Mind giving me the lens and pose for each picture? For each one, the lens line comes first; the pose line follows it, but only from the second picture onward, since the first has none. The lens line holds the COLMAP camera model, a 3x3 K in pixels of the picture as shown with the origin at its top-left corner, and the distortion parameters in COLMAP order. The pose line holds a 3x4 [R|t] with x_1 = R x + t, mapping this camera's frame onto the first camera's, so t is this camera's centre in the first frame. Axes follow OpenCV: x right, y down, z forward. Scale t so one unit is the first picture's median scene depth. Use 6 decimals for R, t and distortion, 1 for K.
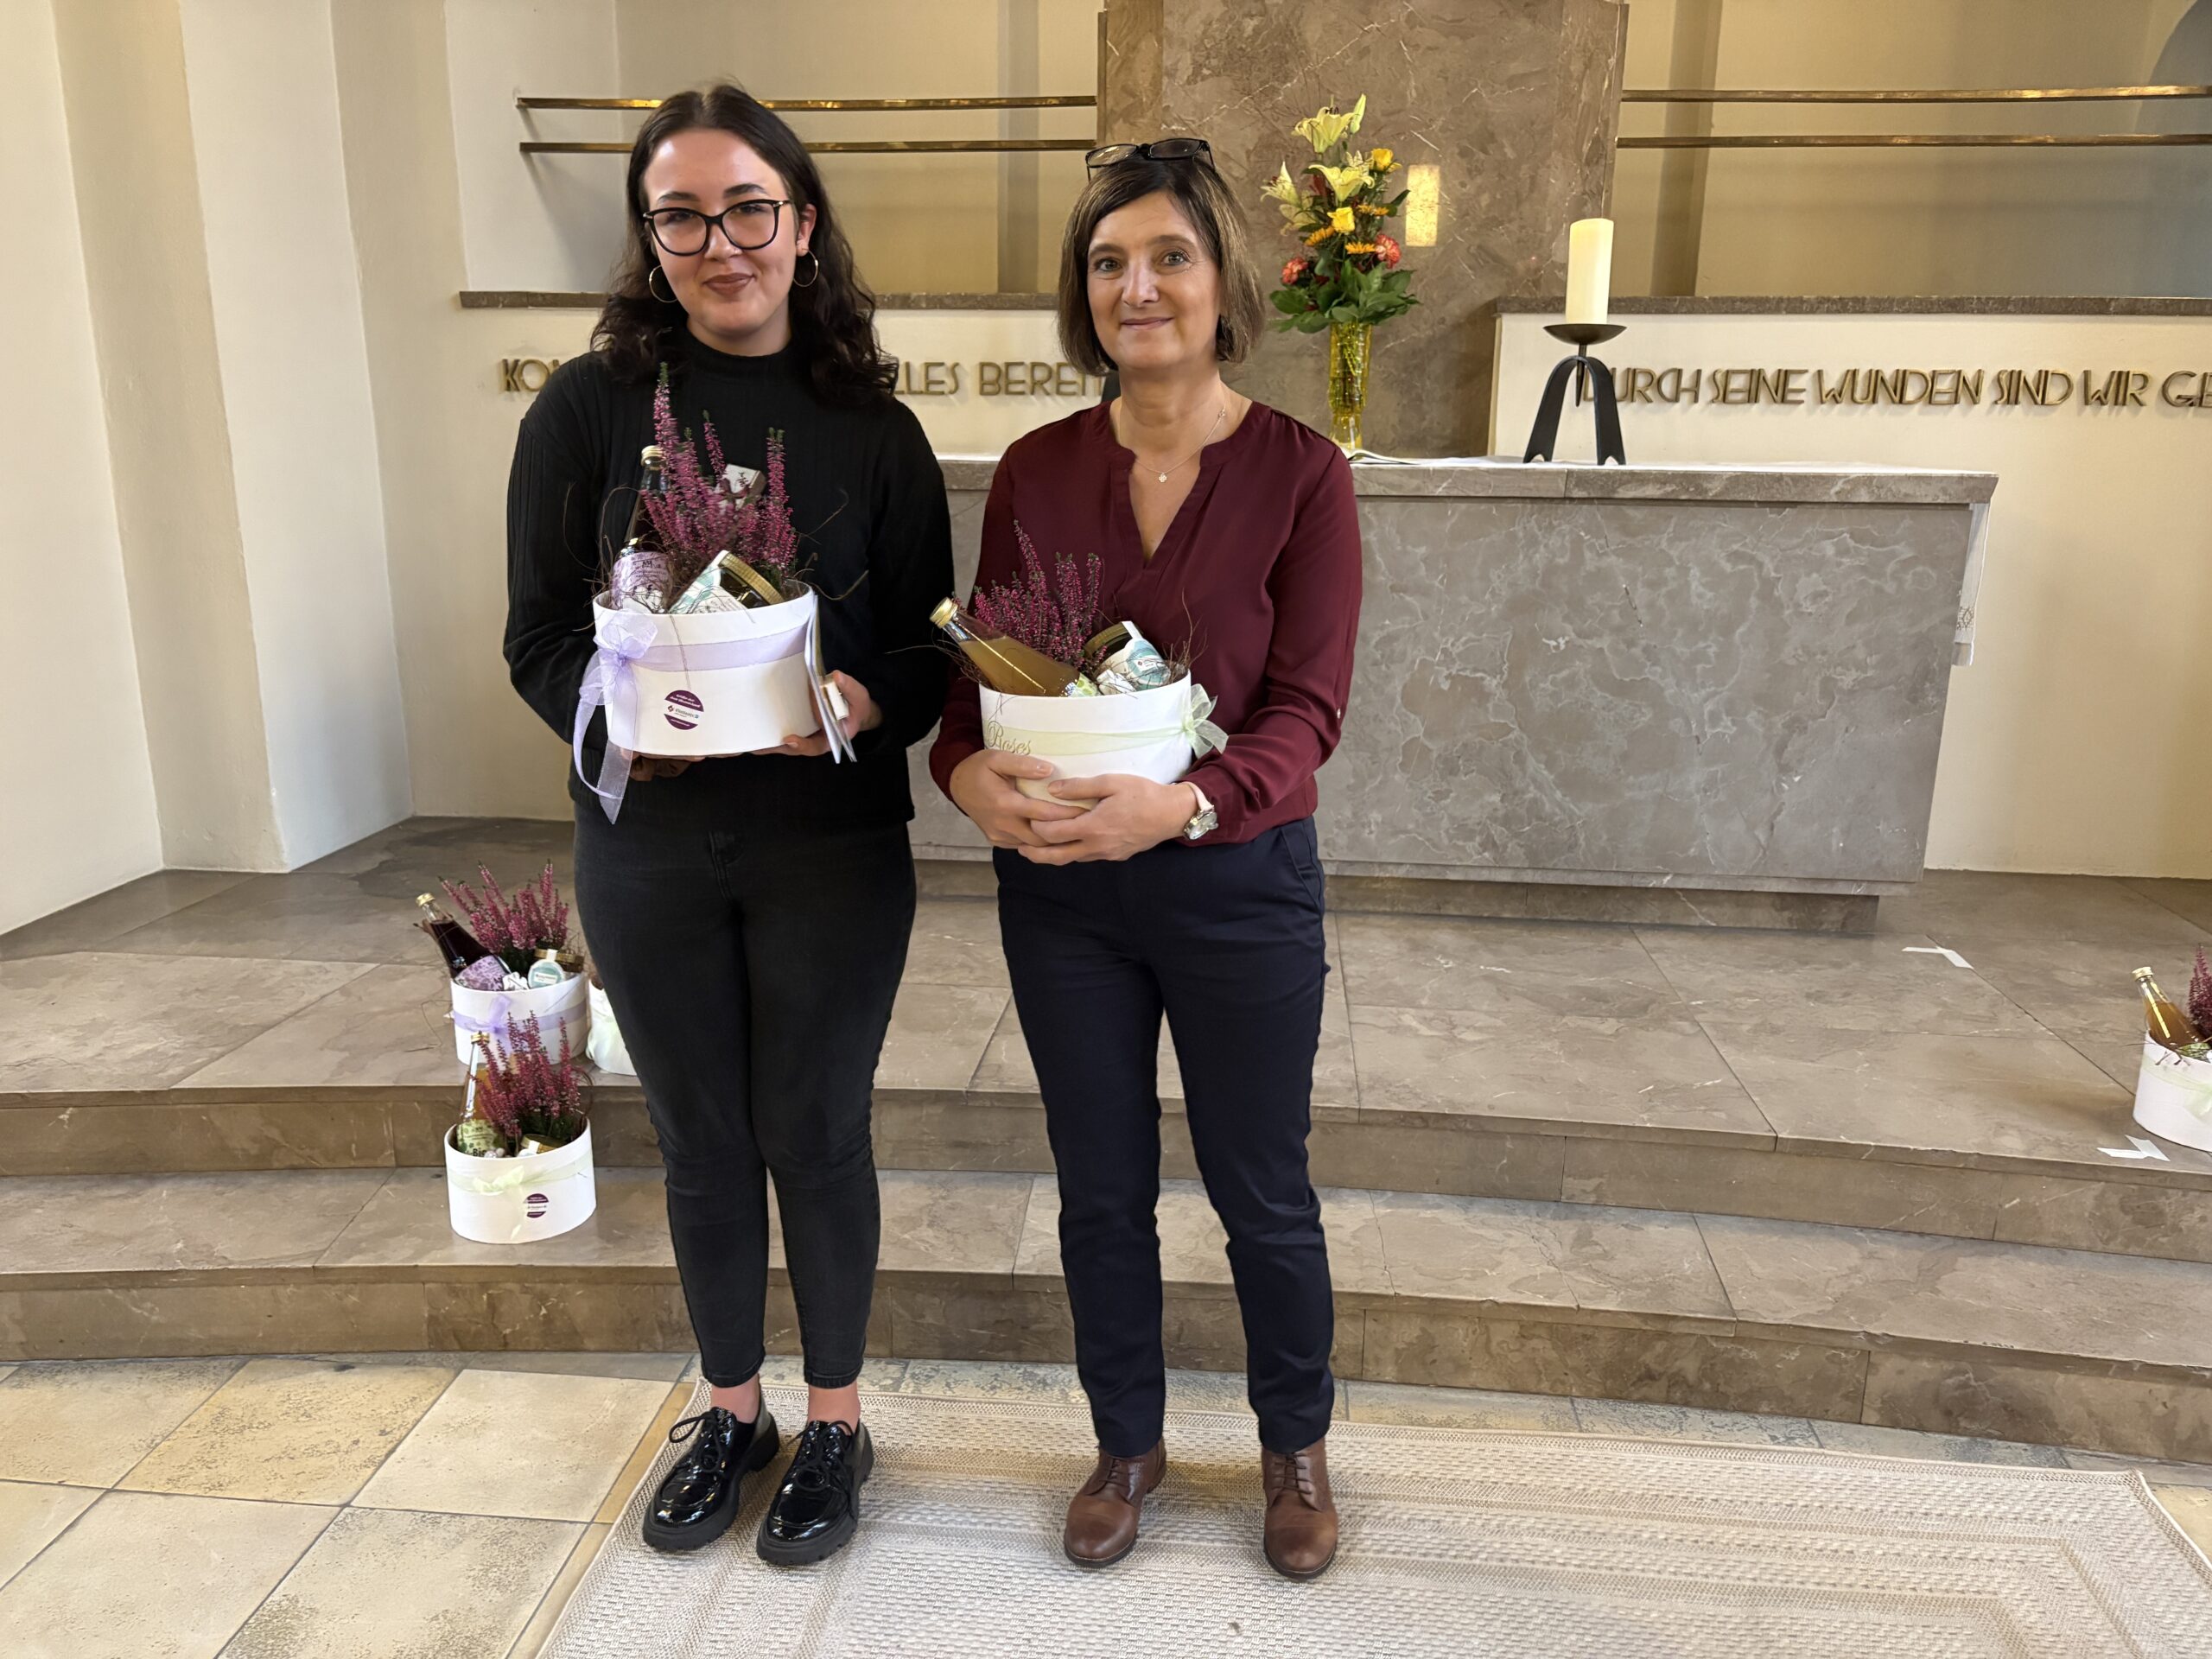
lens RADIAL K [[1679.9, 0, 1096.5], [0, 1679.9, 837.5], [0, 0, 1]] dist [0.029421, -0.032845]
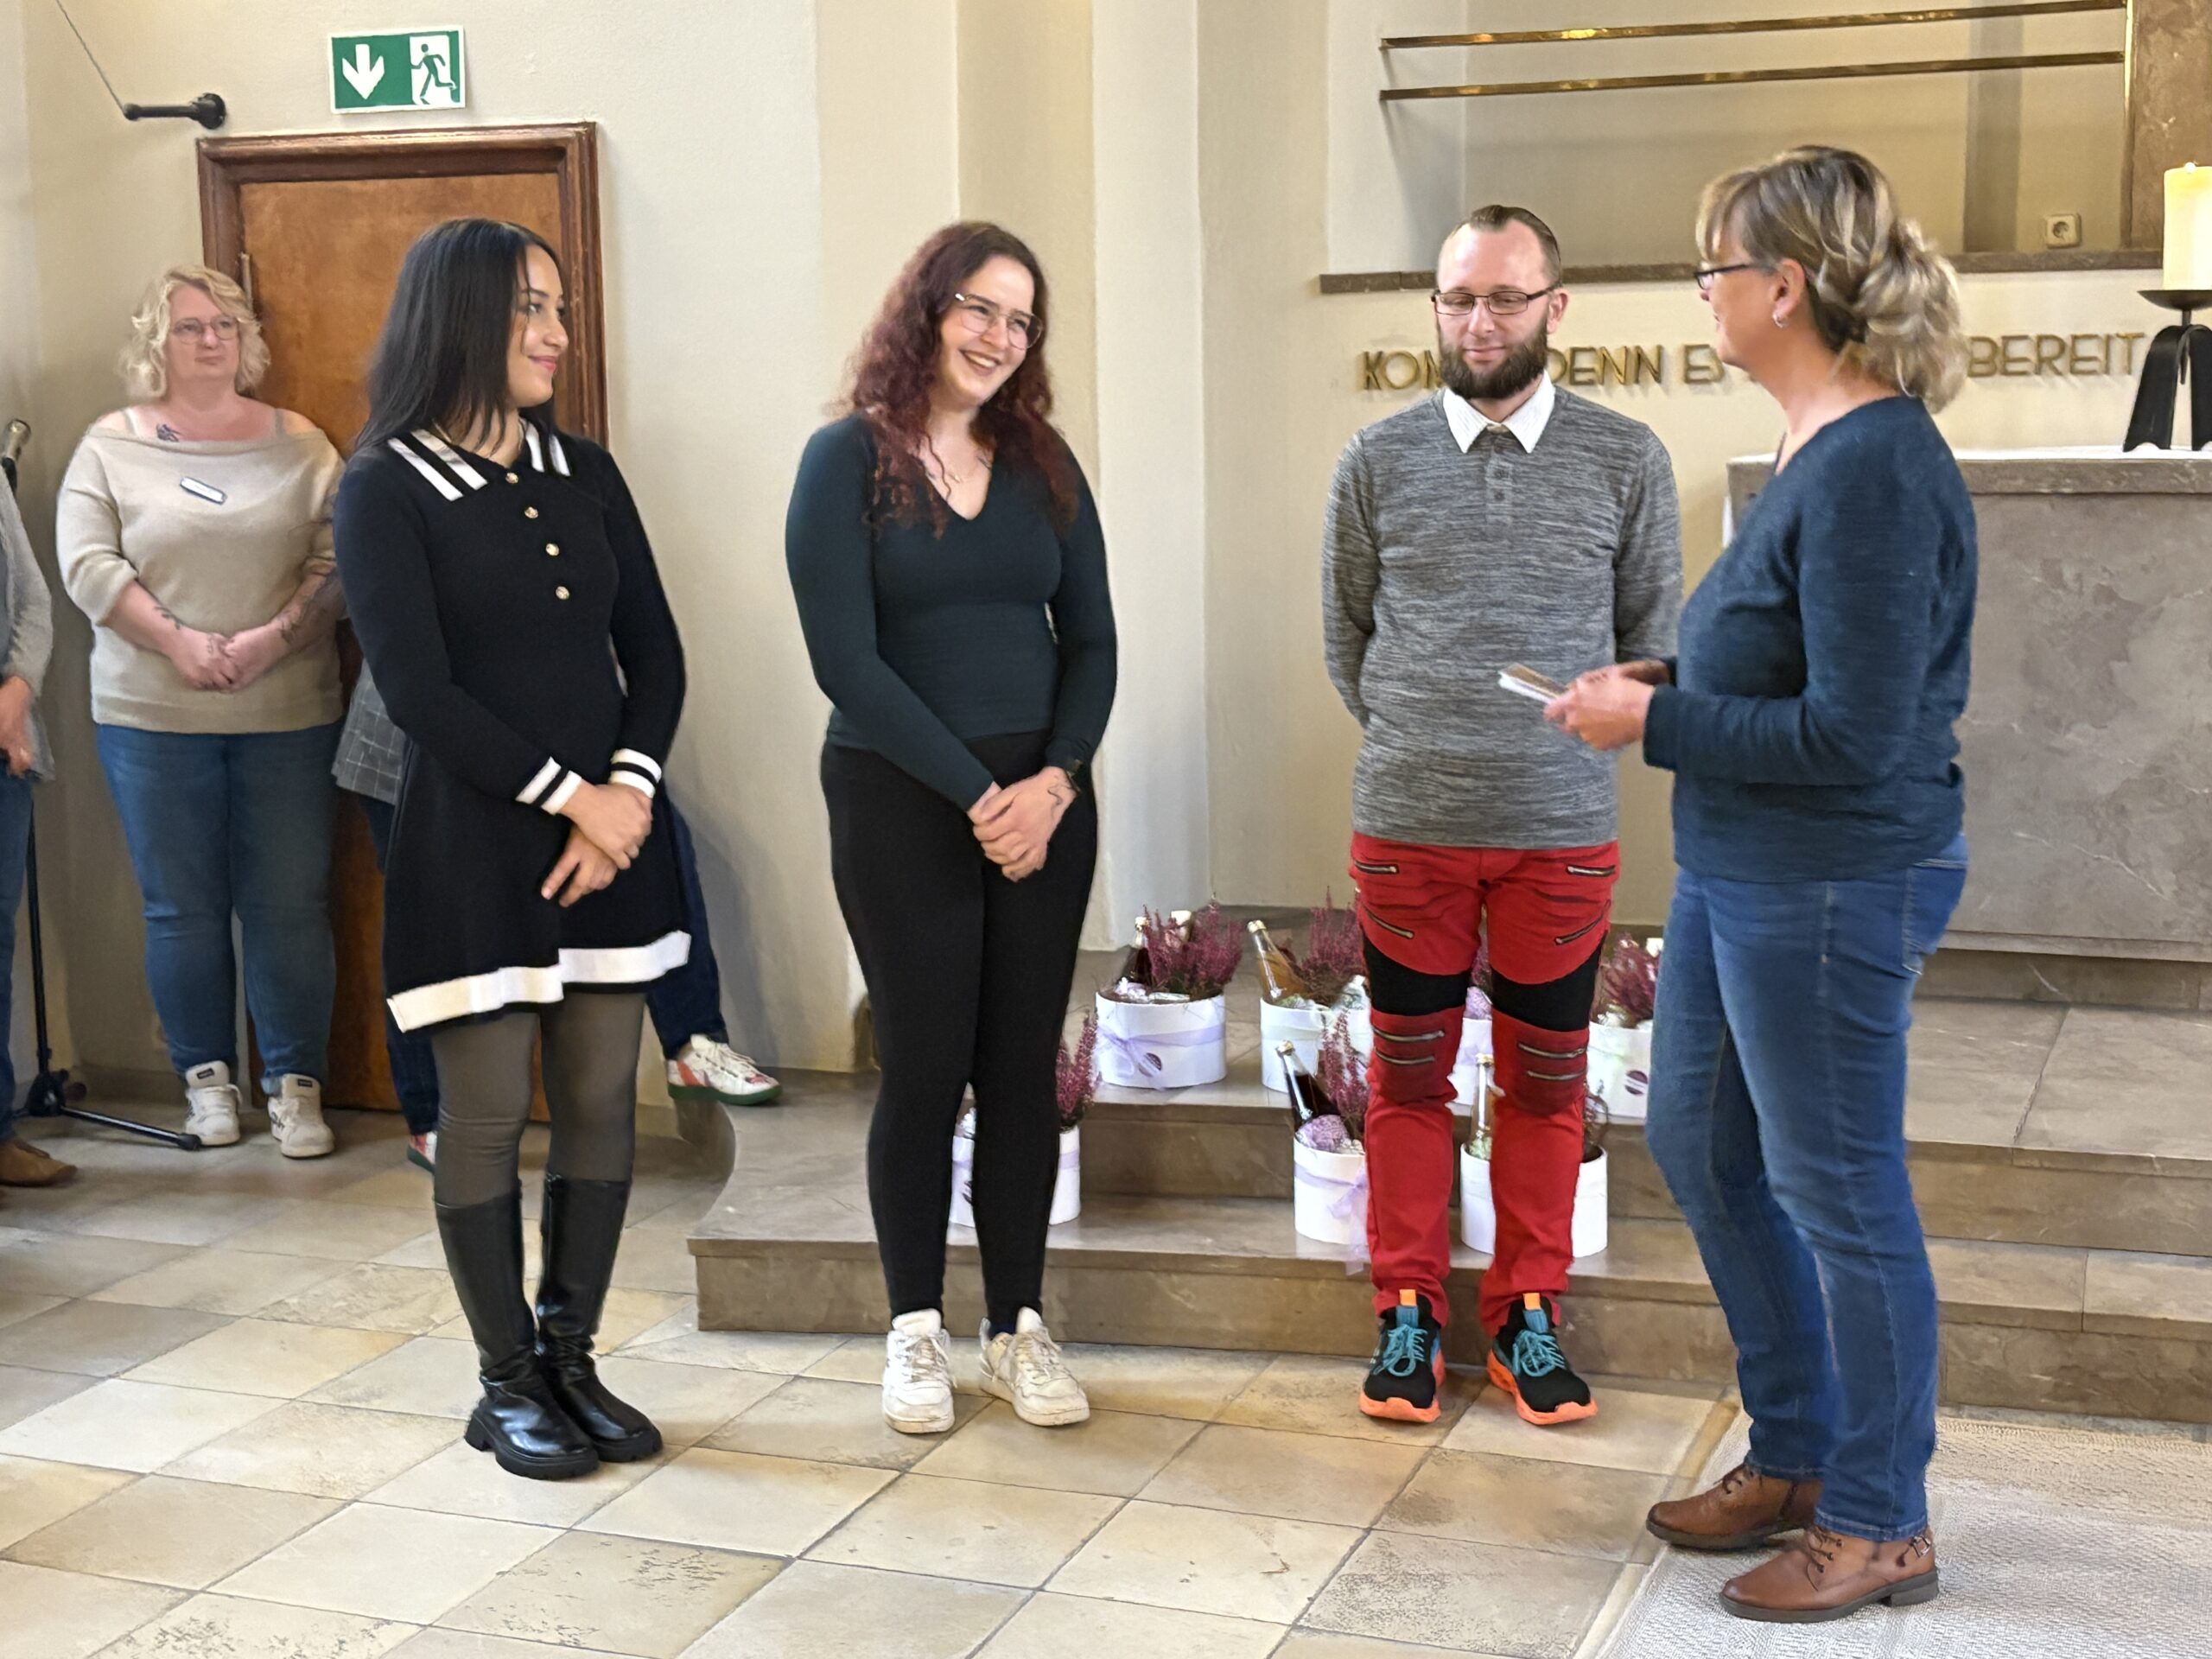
lens RADIAL K [[3083.9, 0, 1106.0], [0, 3083.9, 829.5], [0, 0, 1]] dist [0.230595, -0.914736]
pose [[0.964406, 0.015337, -0.263979, -0.081470], [-0.041747, 0.994627, -0.094729, 0.123593], [0.261108, 0.102378, 0.959865, -0.583870]]
